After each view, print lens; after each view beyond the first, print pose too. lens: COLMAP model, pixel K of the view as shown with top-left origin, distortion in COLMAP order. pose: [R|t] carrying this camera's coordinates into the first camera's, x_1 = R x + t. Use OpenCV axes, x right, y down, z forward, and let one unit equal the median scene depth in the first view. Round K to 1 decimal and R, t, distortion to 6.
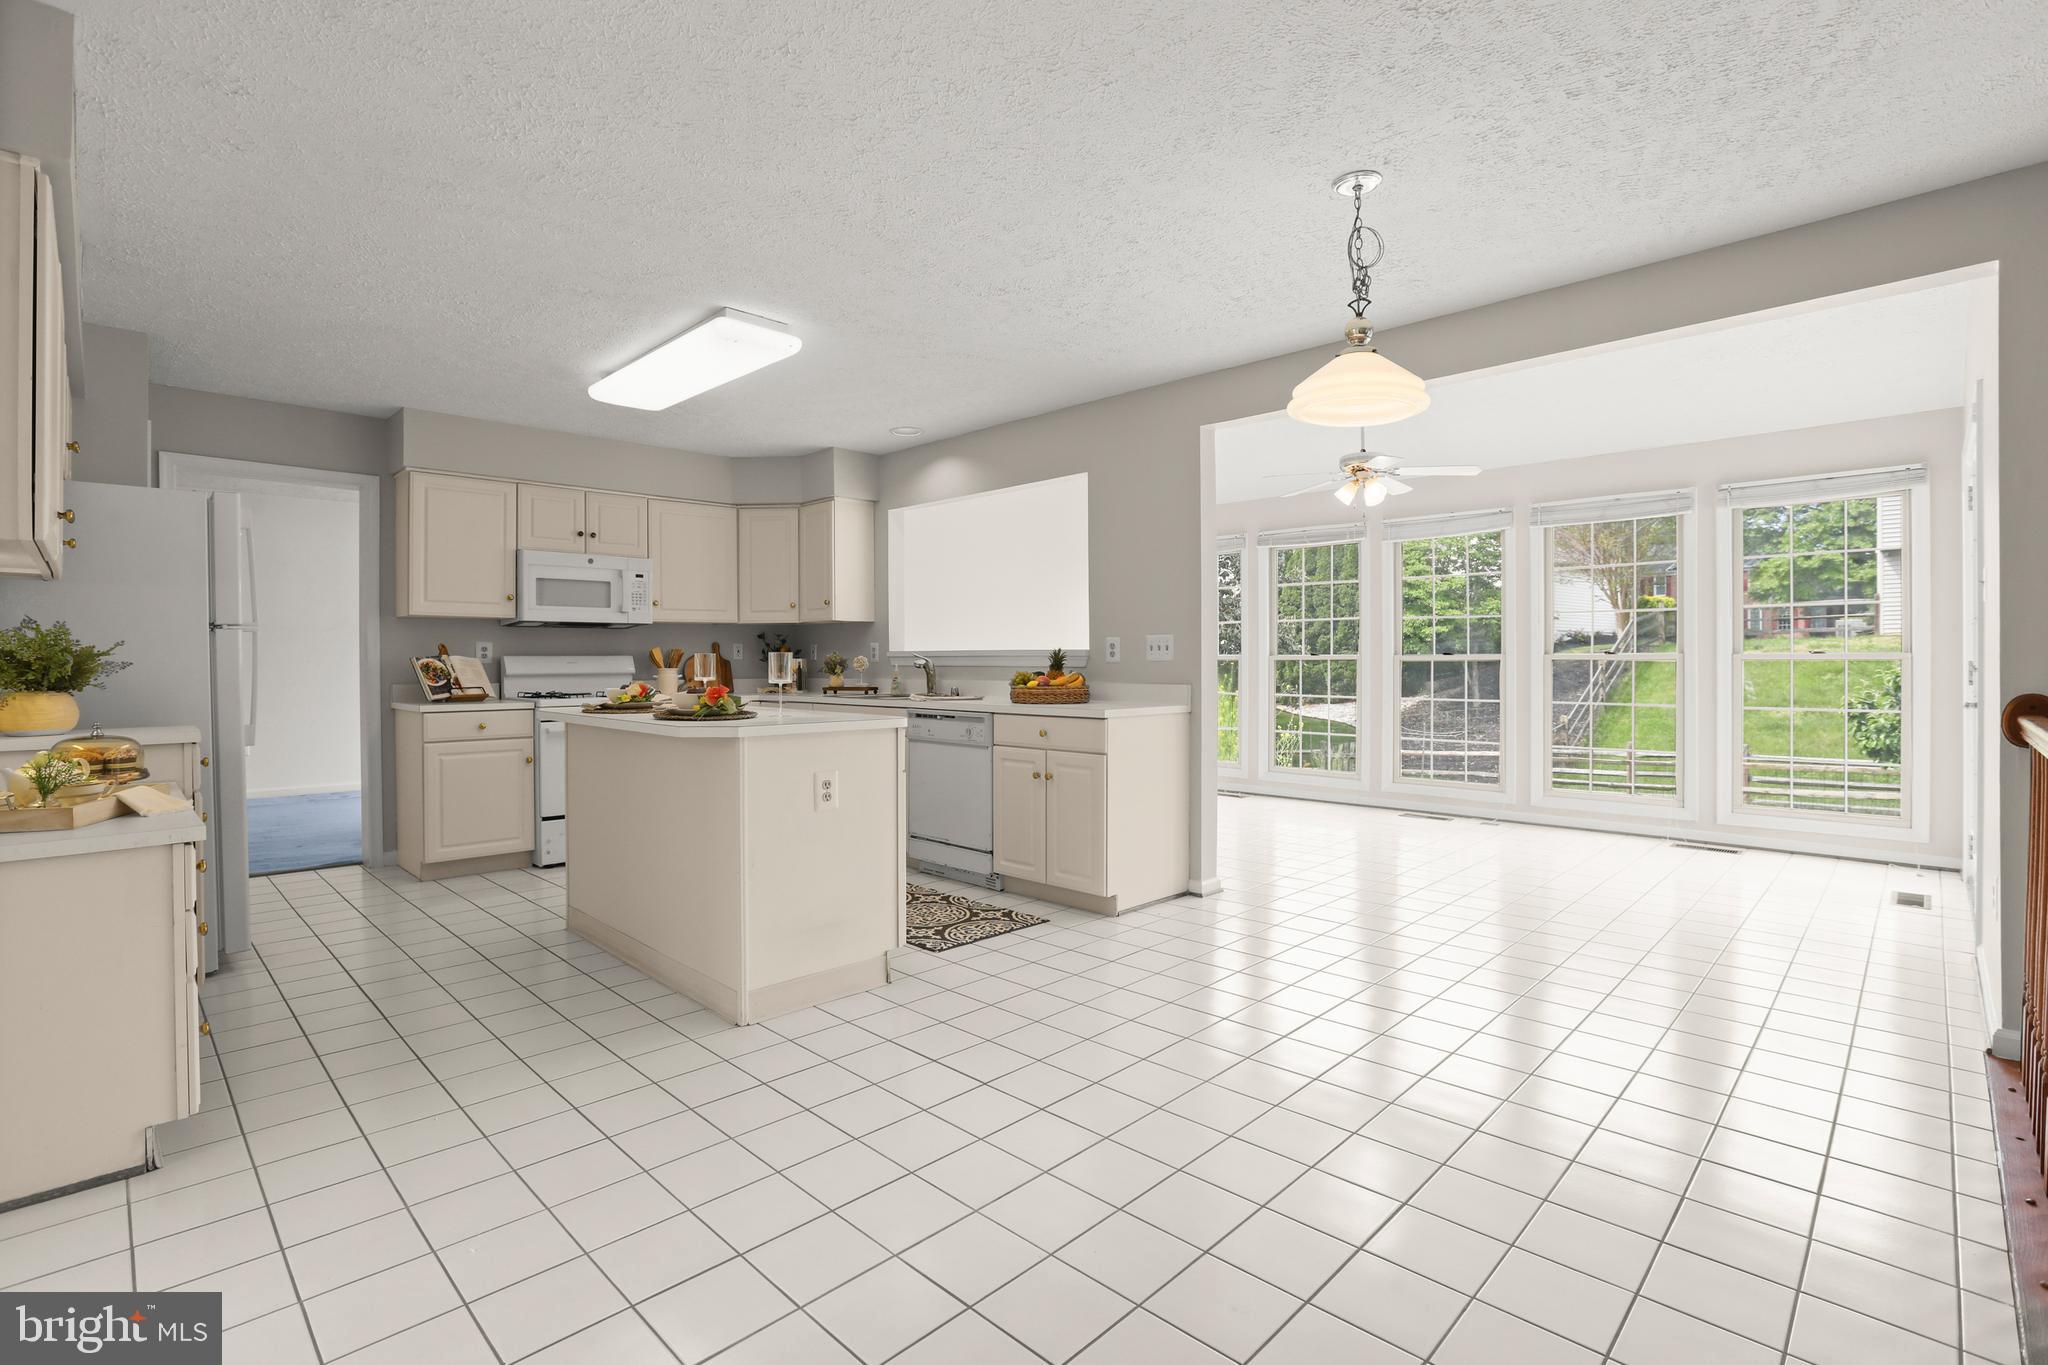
lens RADIAL K [[951.5, 0, 986.7], [0, 951.5, 659.2], [0, 0, 1]] dist [-0.035628, 0.009646]
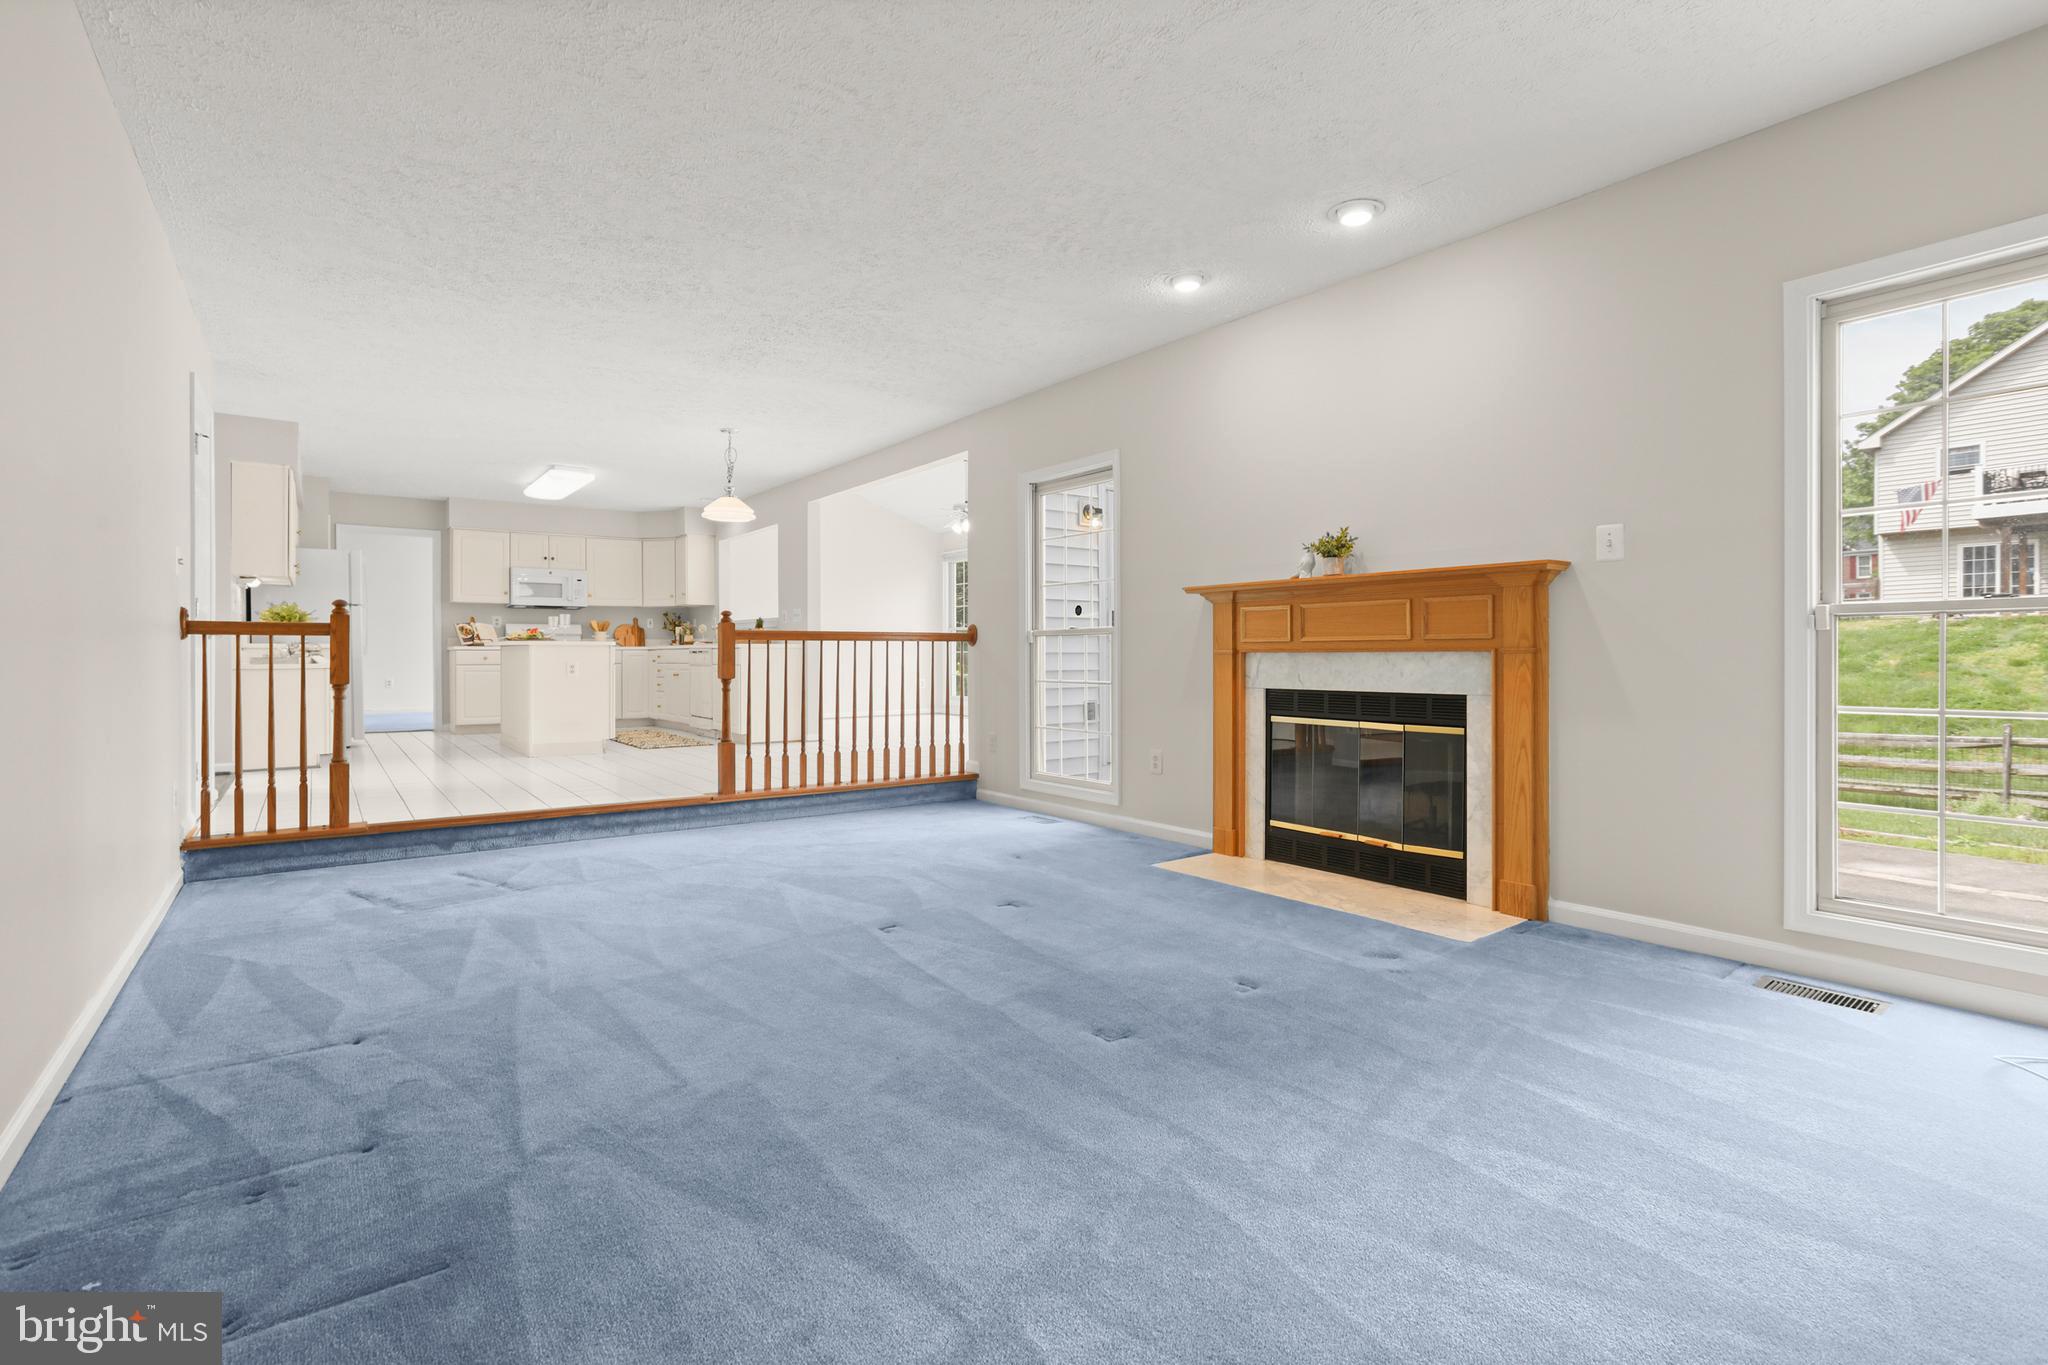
lens RADIAL K [[951.5, 0, 1018.7], [0, 951.5, 656.8], [0, 0, 1]] dist [-0.035628, 0.009646]
pose [[0.992425, 0.001093, -0.122846, 0.806953], [-0.000413, 0.999984, 0.005561, 0.056988], [0.122850, -0.005468, 0.992410, -0.815830]]
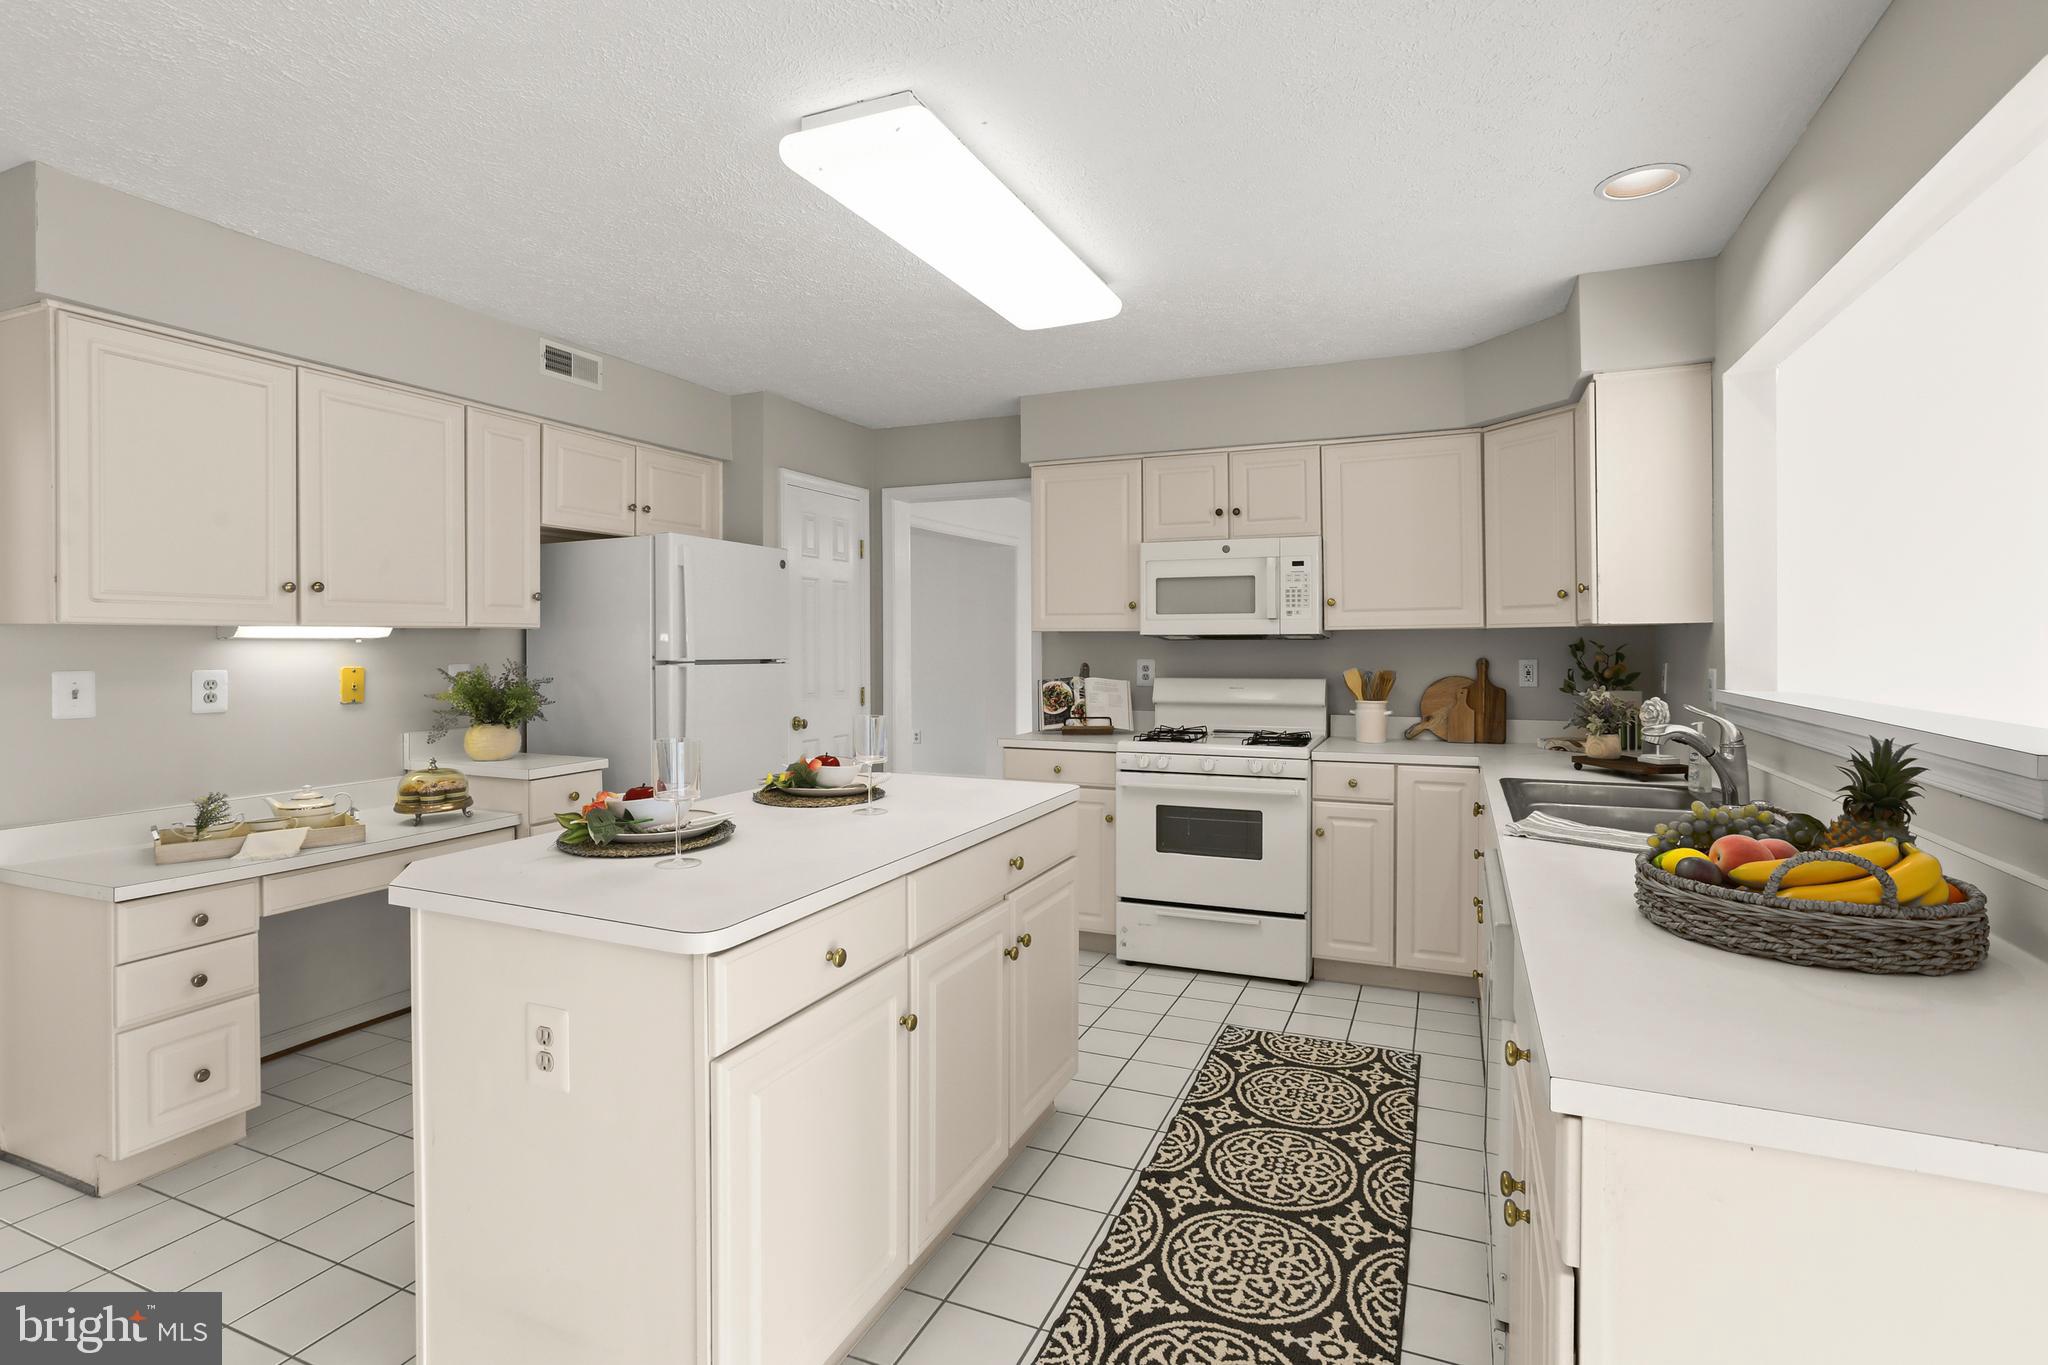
lens RADIAL K [[969.0, 0, 1047.8], [0, 969.0, 650.5], [0, 0, 1]] dist [-0.018426, 0.003296]
pose [[0.392527, 0.009461, -0.919692, 0.229299], [0.003271, 0.999926, 0.011683, -0.040251], [0.919735, -0.007594, 0.392467, 0.648534]]
